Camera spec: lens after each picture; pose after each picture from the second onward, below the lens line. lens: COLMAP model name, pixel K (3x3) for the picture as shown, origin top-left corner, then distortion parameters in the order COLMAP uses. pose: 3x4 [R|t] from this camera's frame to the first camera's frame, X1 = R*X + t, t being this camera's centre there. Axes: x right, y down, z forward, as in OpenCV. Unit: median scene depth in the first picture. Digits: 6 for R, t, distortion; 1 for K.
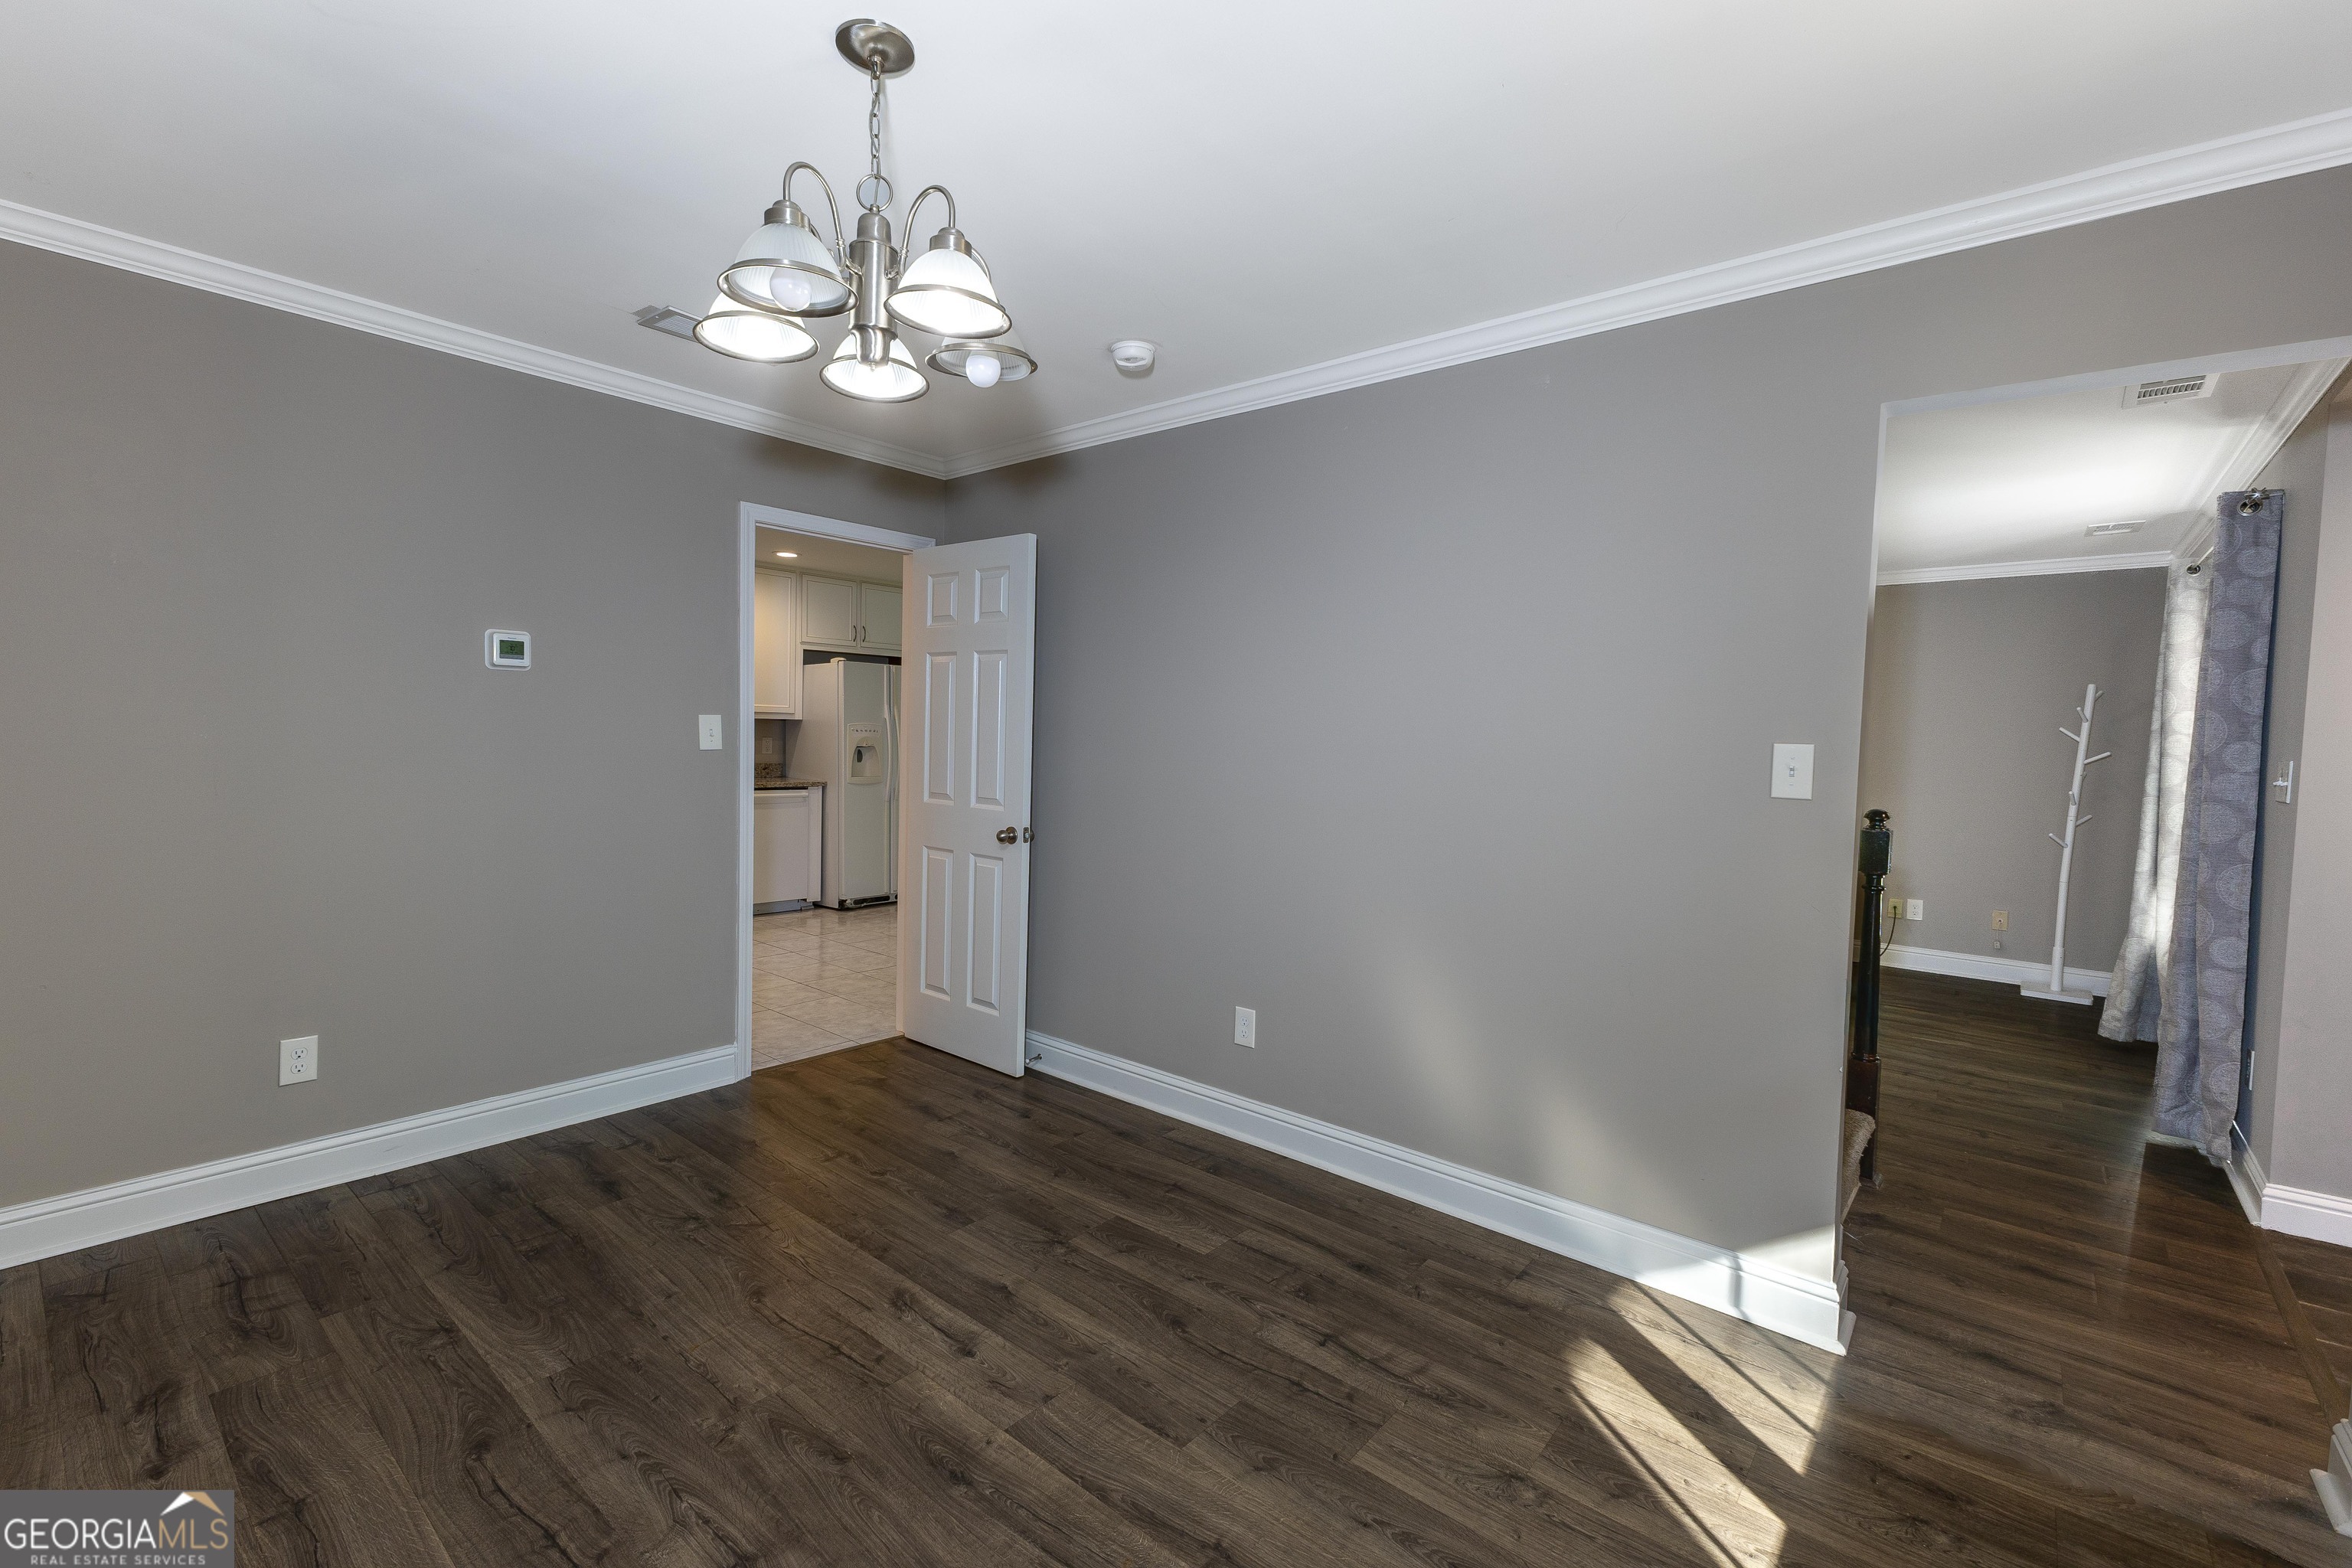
lens RADIAL K [[999.4, 0, 1175.5], [0, 999.4, 778.9], [0, 0, 1]] dist [0.006937, -0.000142]
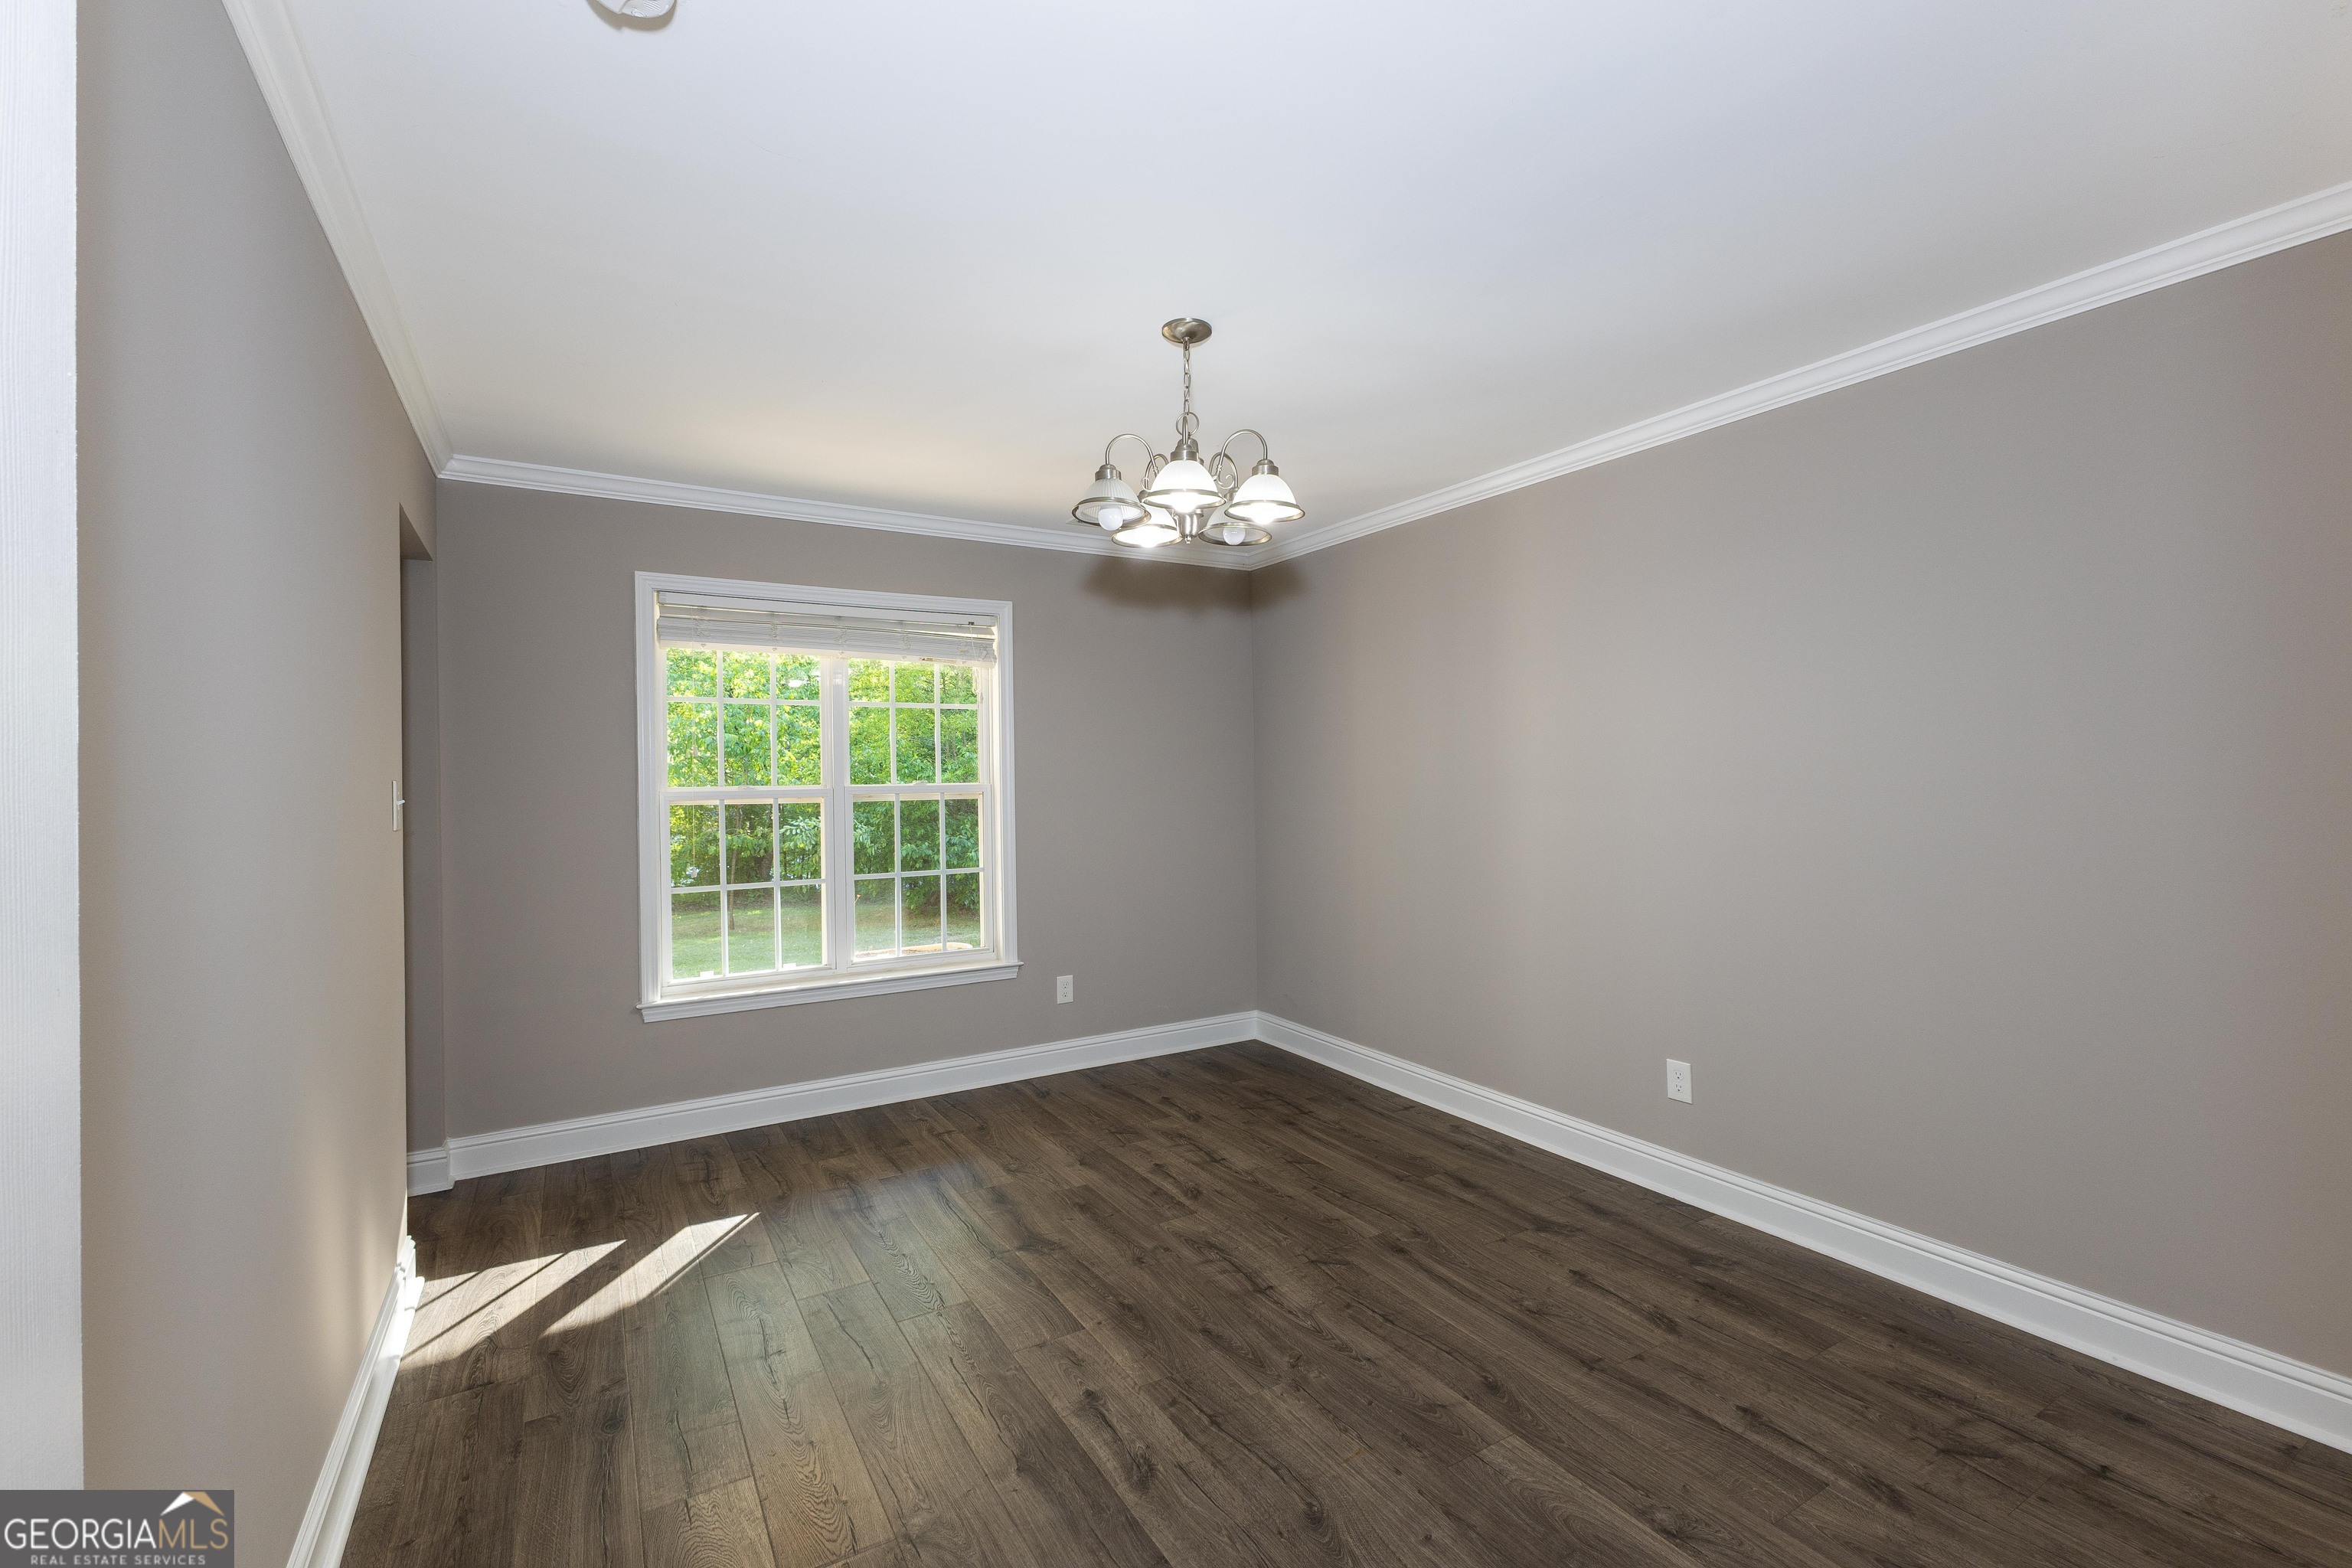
lens RADIAL K [[999.4, 0, 1175.5], [0, 999.4, 778.9], [0, 0, 1]] dist [0.006937, -0.000142]
pose [[-0.944554, -0.021109, 0.327677, -0.583187], [-0.003817, 0.998570, 0.053326, -0.101156], [-0.328334, 0.049119, -0.943284, 1.819690]]
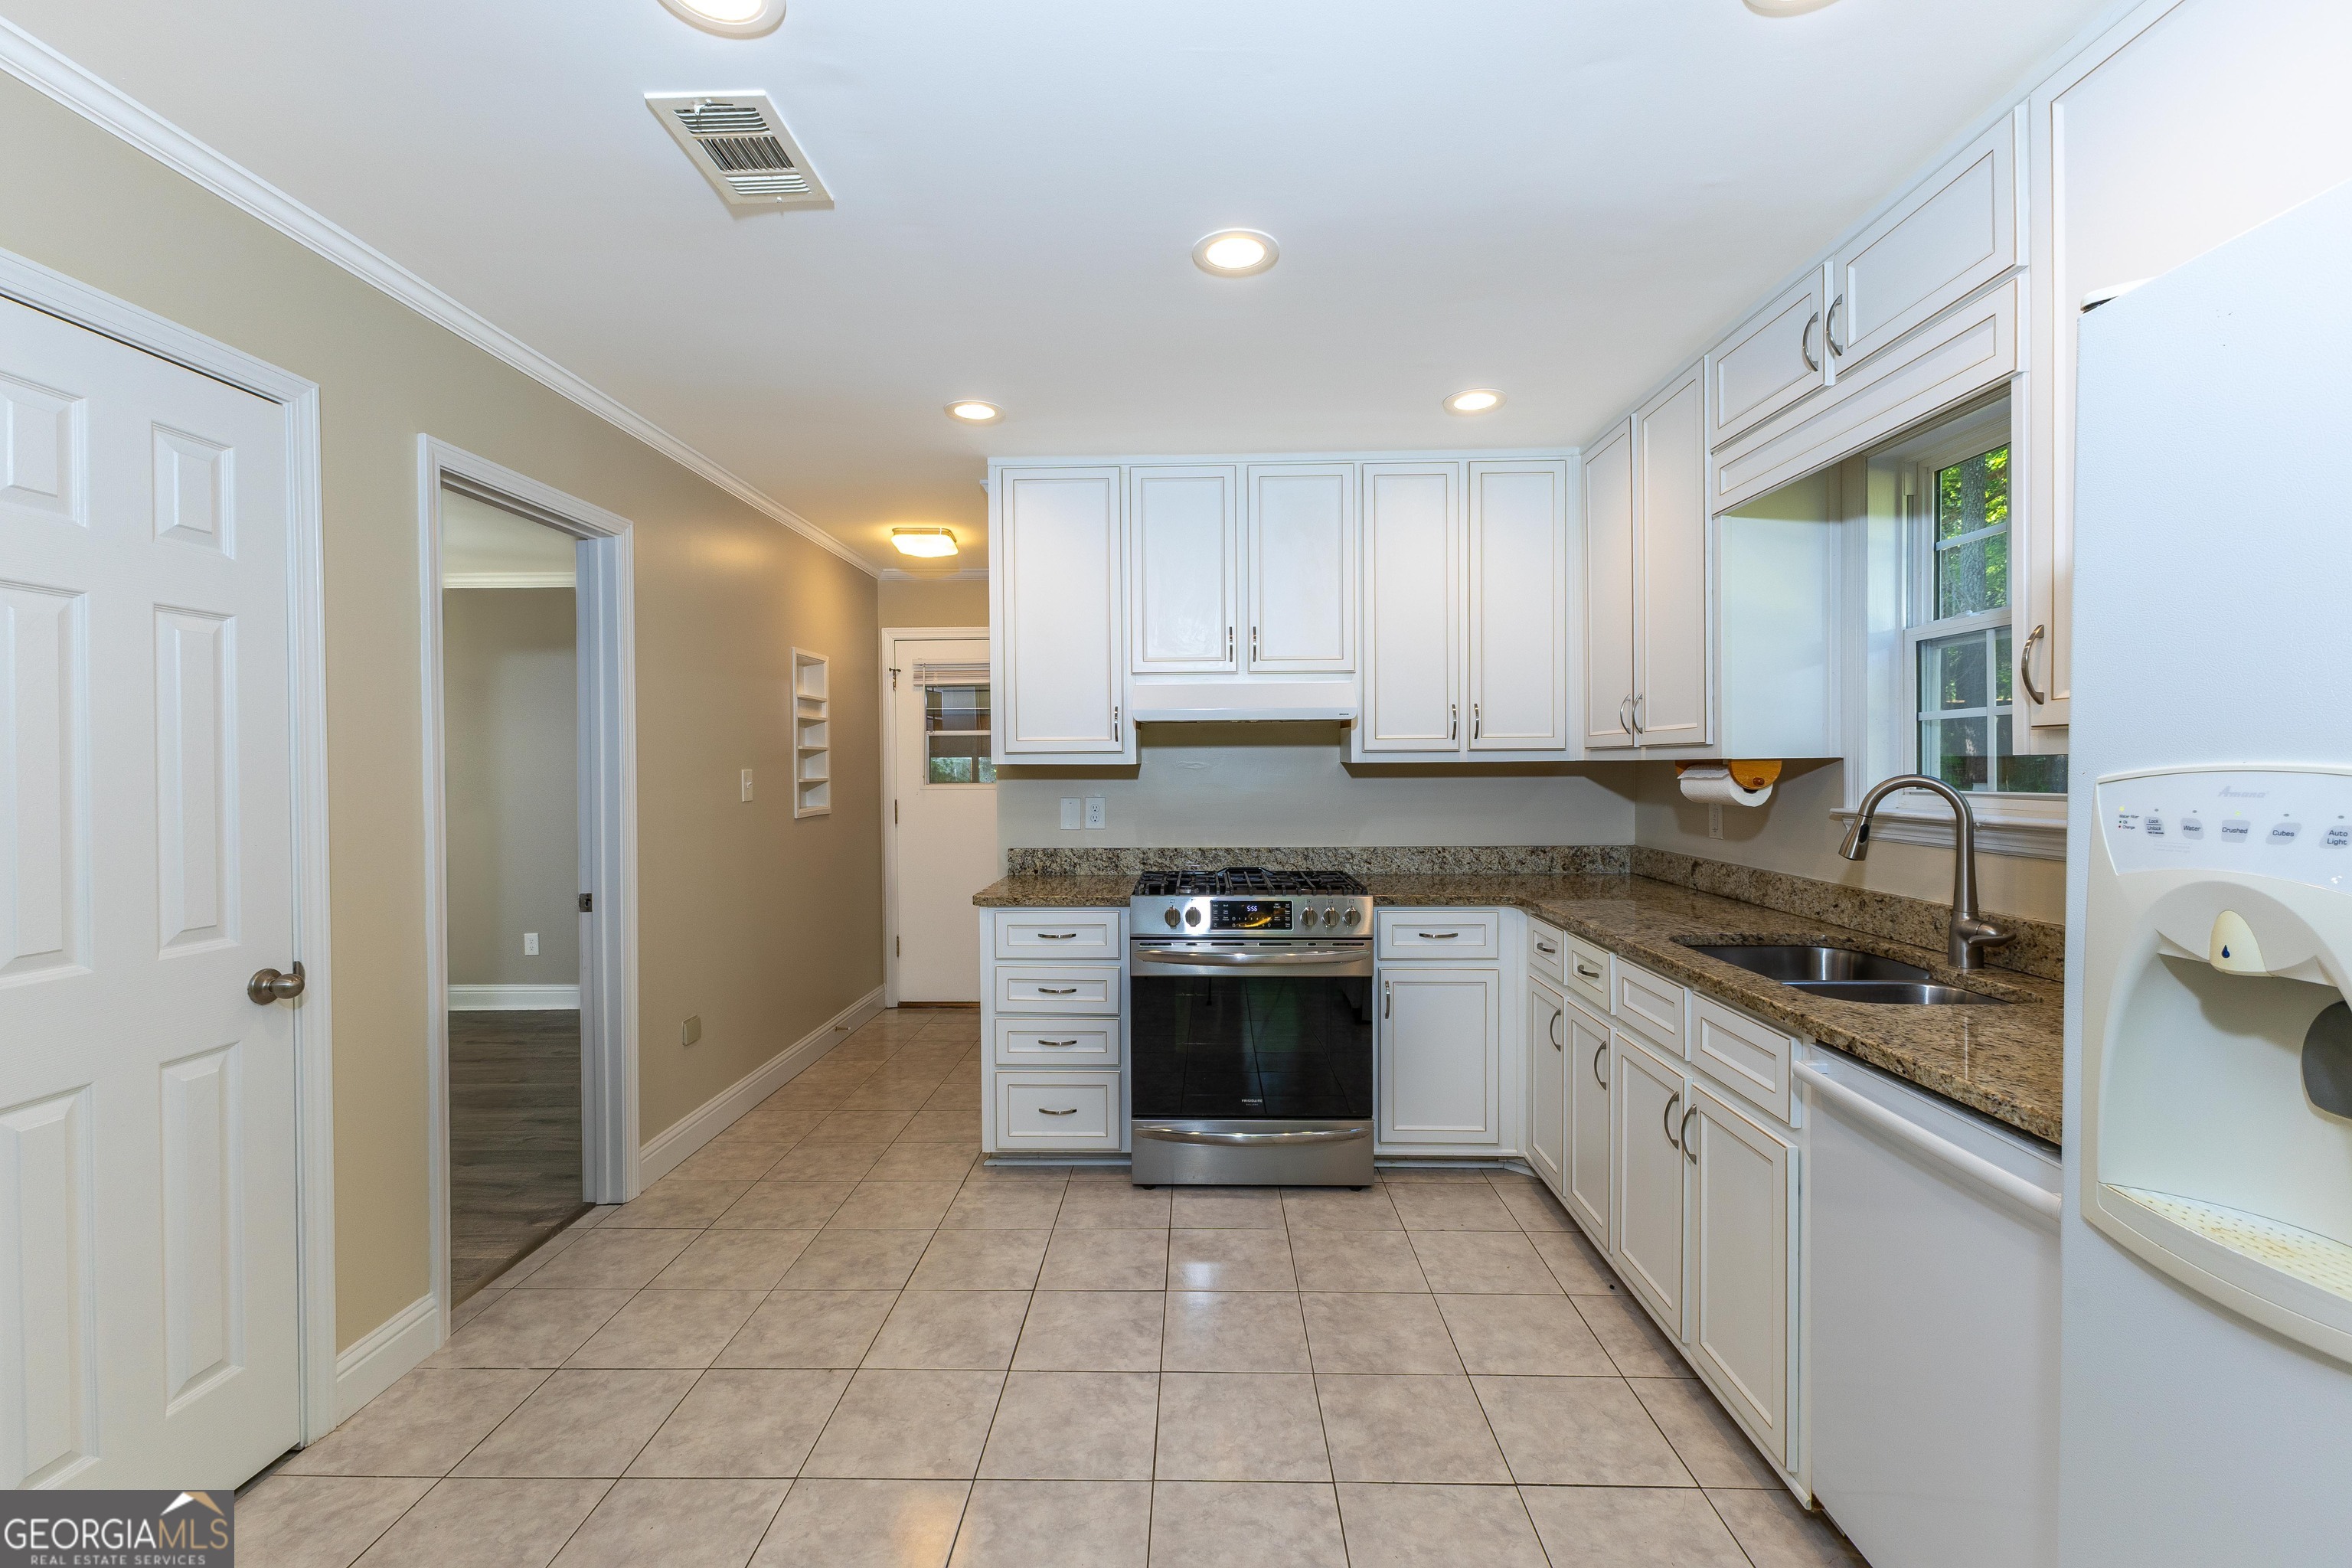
lens RADIAL K [[999.4, 0, 1175.5], [0, 999.4, 778.9], [0, 0, 1]] dist [0.006937, -0.000142]
pose [[-0.781118, -0.017506, -0.624138, -0.476138], [-0.044206, 0.998649, 0.027314, -0.163960], [0.622816, 0.048926, -0.780837, 3.259448]]
